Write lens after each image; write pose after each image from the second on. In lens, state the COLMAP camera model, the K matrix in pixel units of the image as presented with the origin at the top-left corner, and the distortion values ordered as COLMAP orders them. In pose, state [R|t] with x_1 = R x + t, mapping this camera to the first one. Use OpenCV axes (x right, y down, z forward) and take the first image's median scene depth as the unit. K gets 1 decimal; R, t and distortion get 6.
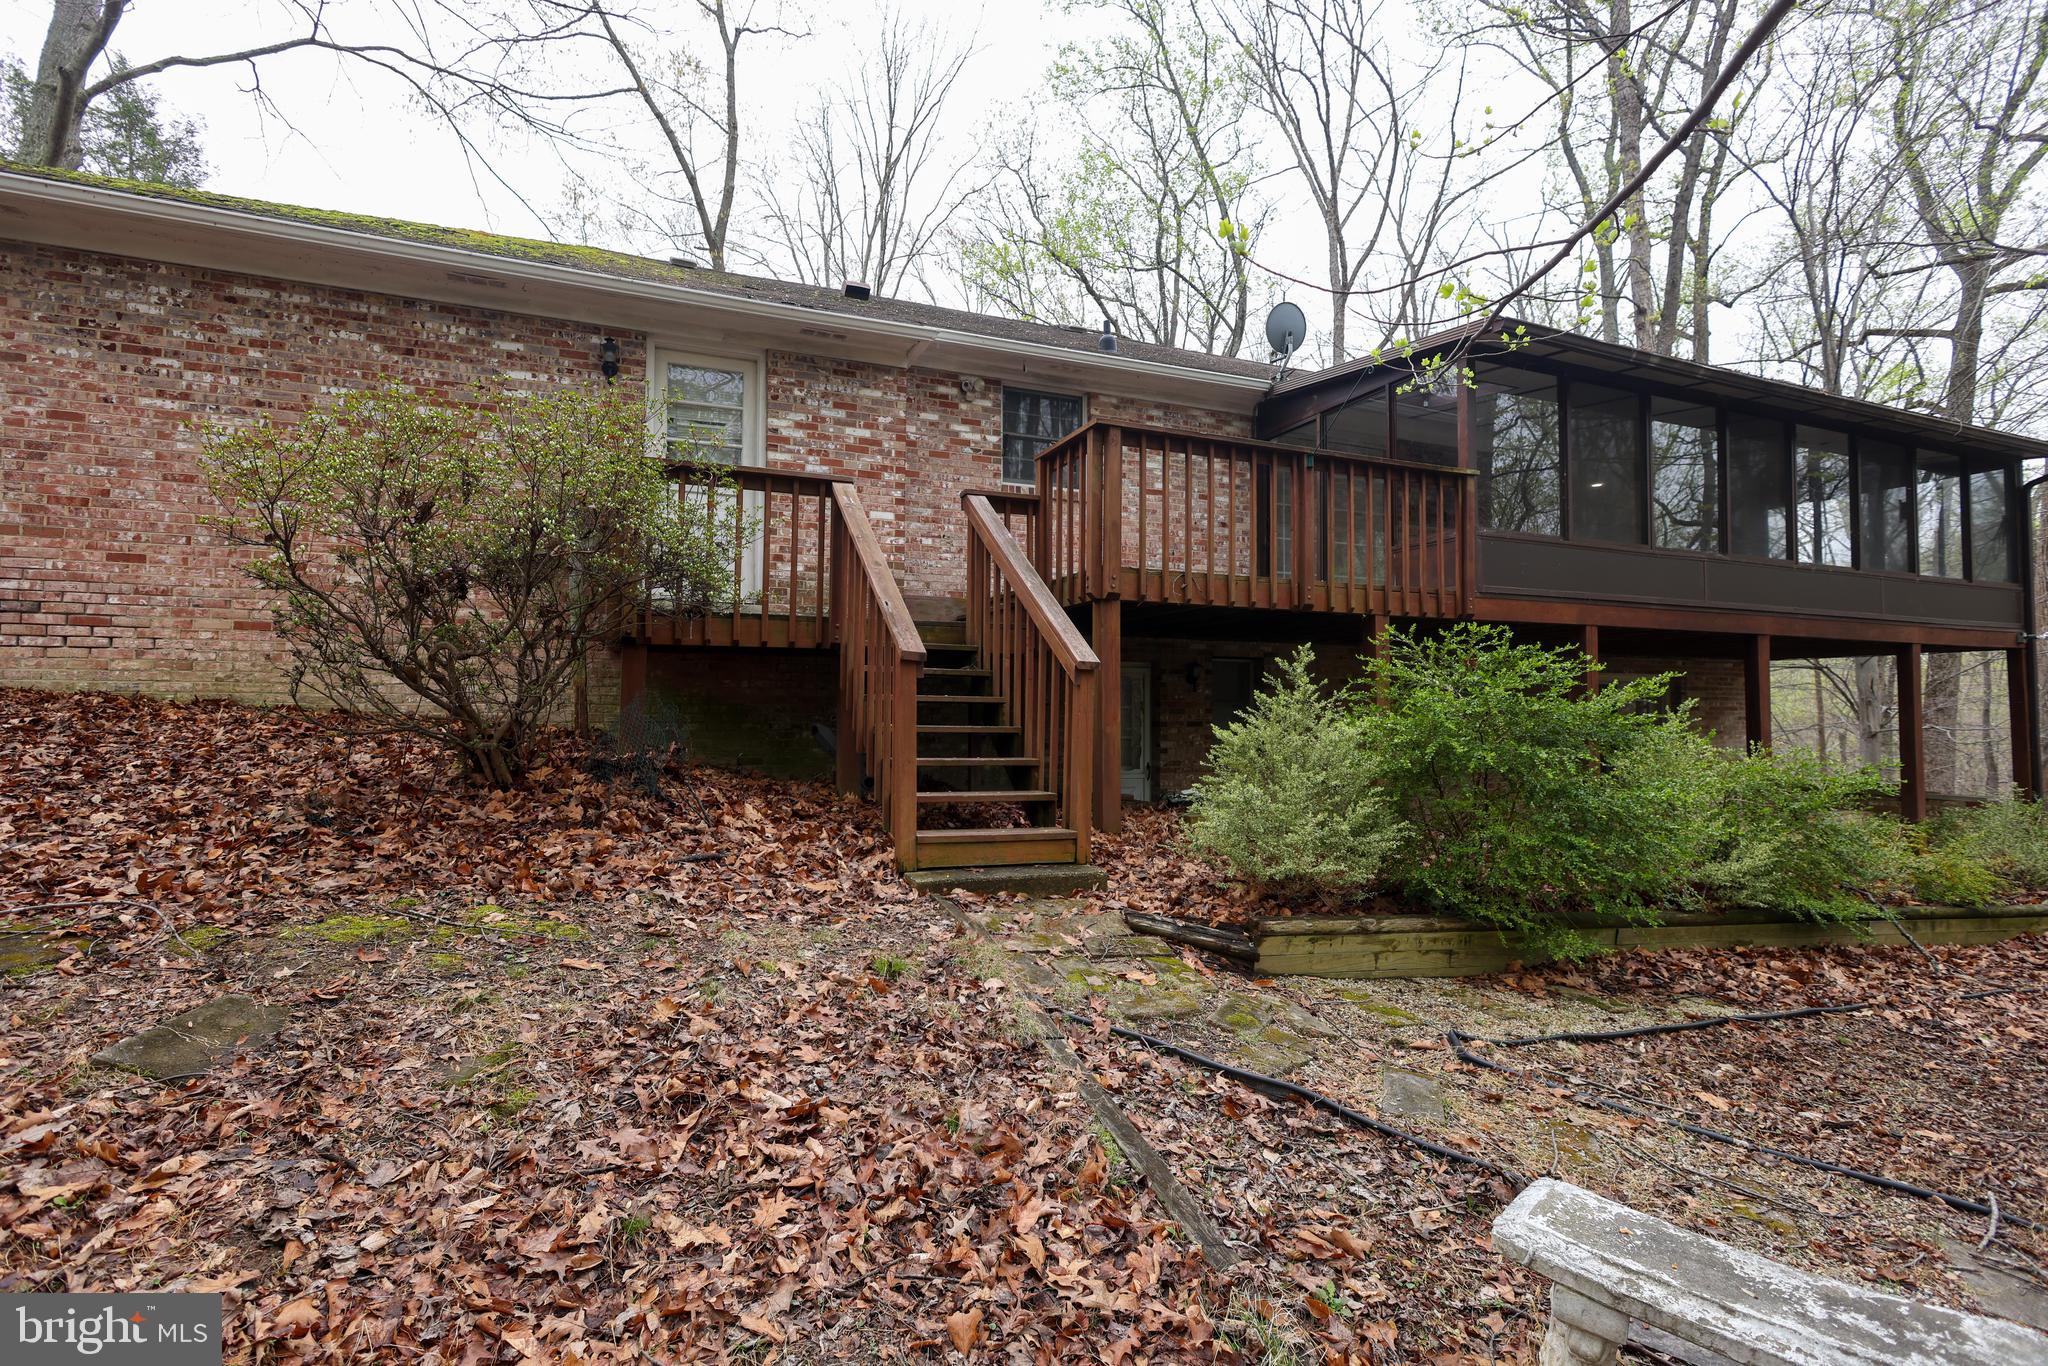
lens RADIAL K [[940.4, 0, 1019.3], [0, 940.4, 687.4], [0, 0, 1]] dist [0.003509, 0.000483]
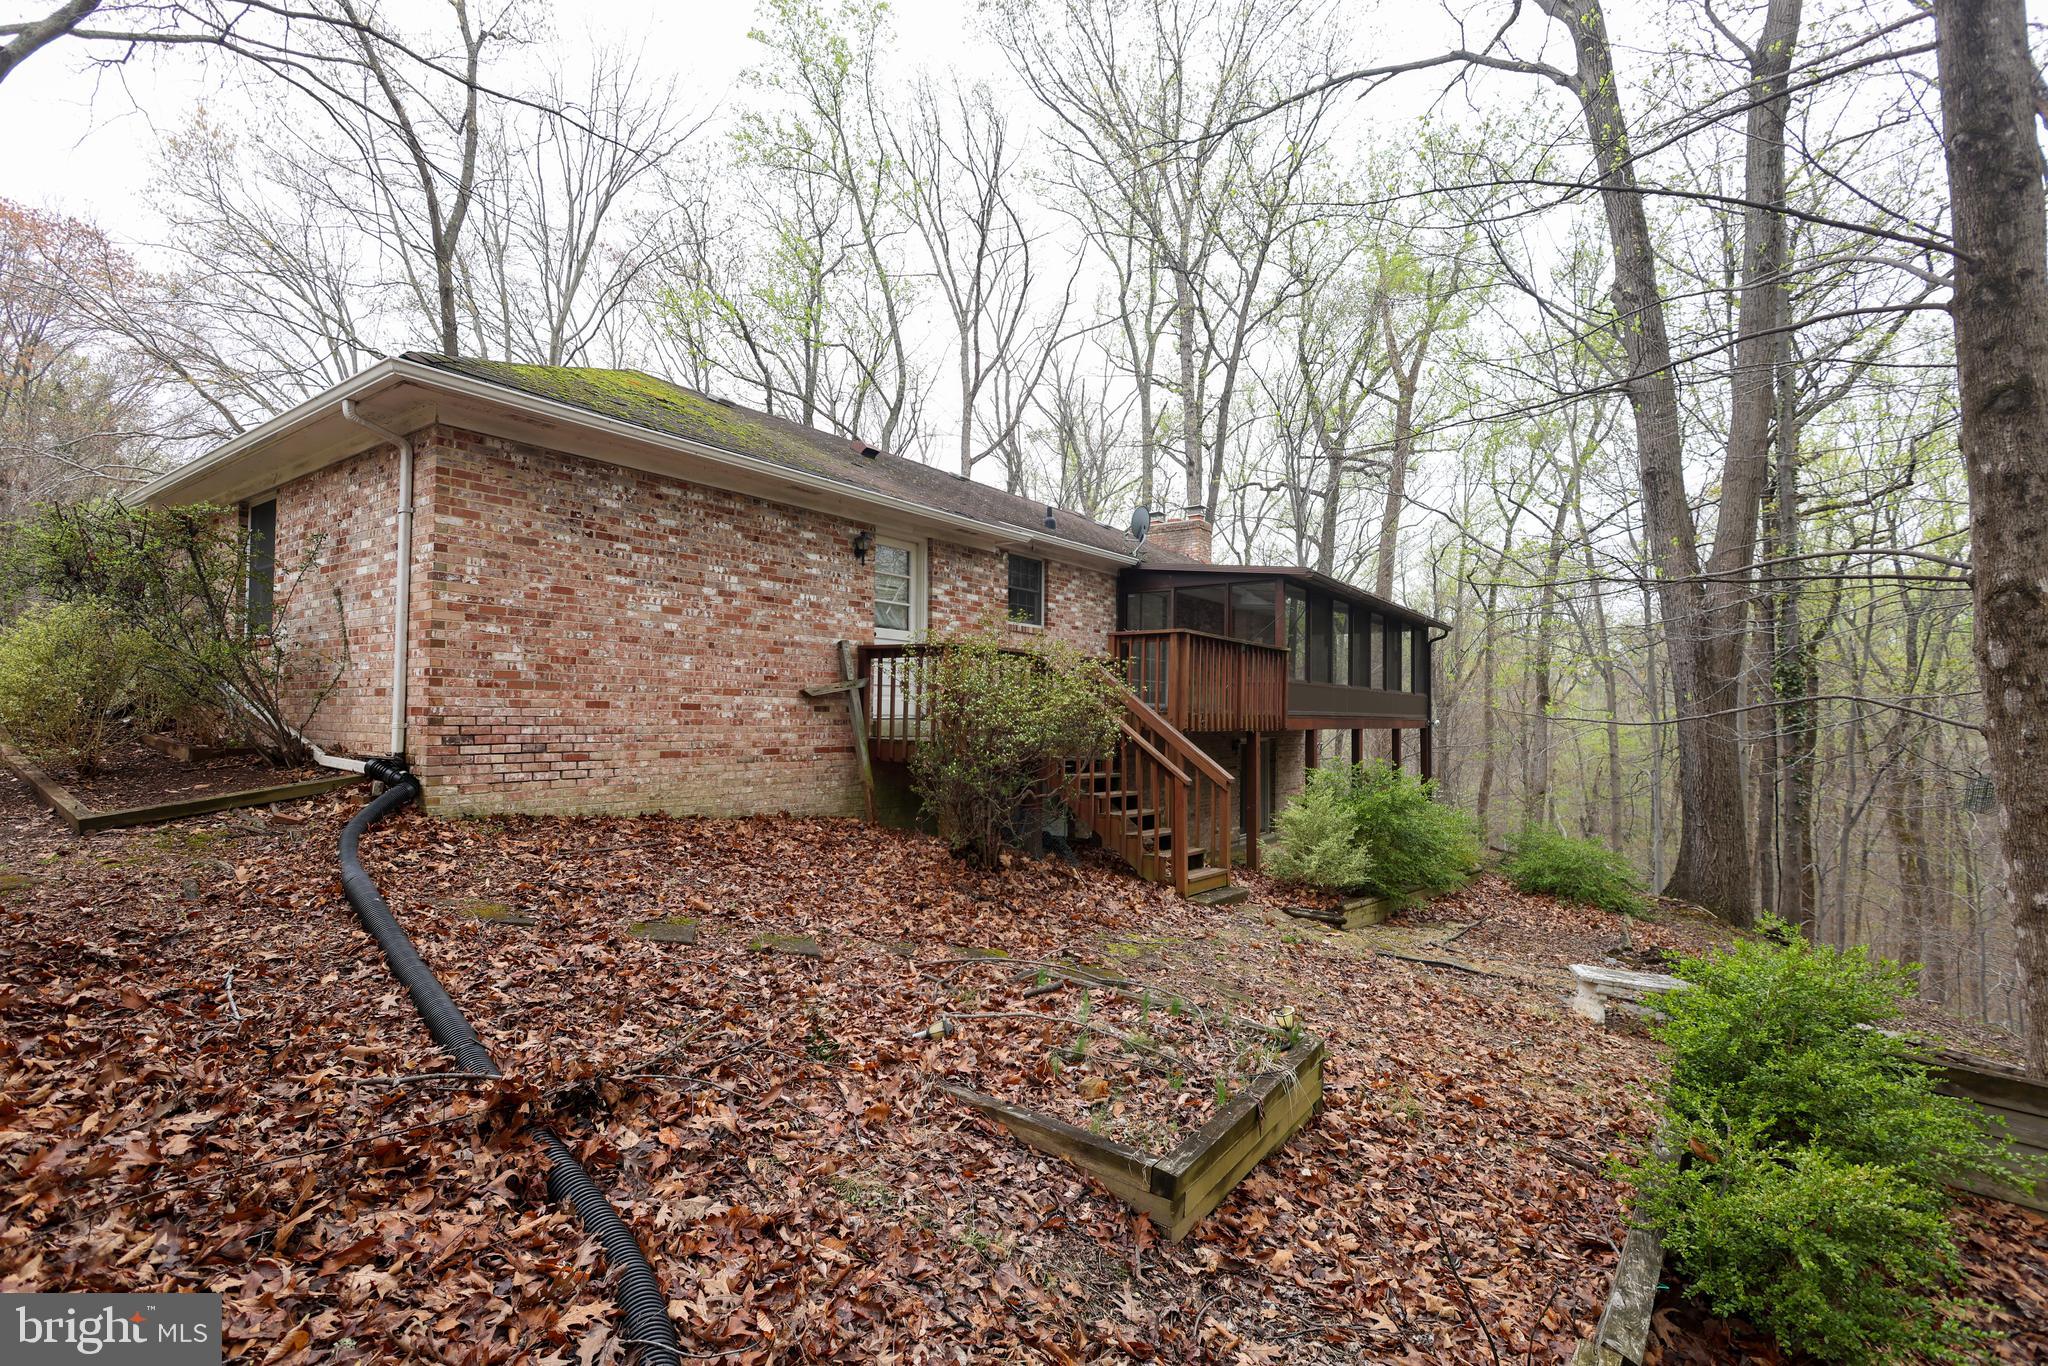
lens RADIAL K [[940.4, 0, 1031.2], [0, 940.4, 680.6], [0, 0, 1]] dist [0.003509, 0.000483]
pose [[0.850230, 0.027763, 0.525678, -1.086041], [-0.024157, 0.999614, -0.013721, -0.161617], [-0.525856, -0.001033, 0.850573, -0.344753]]
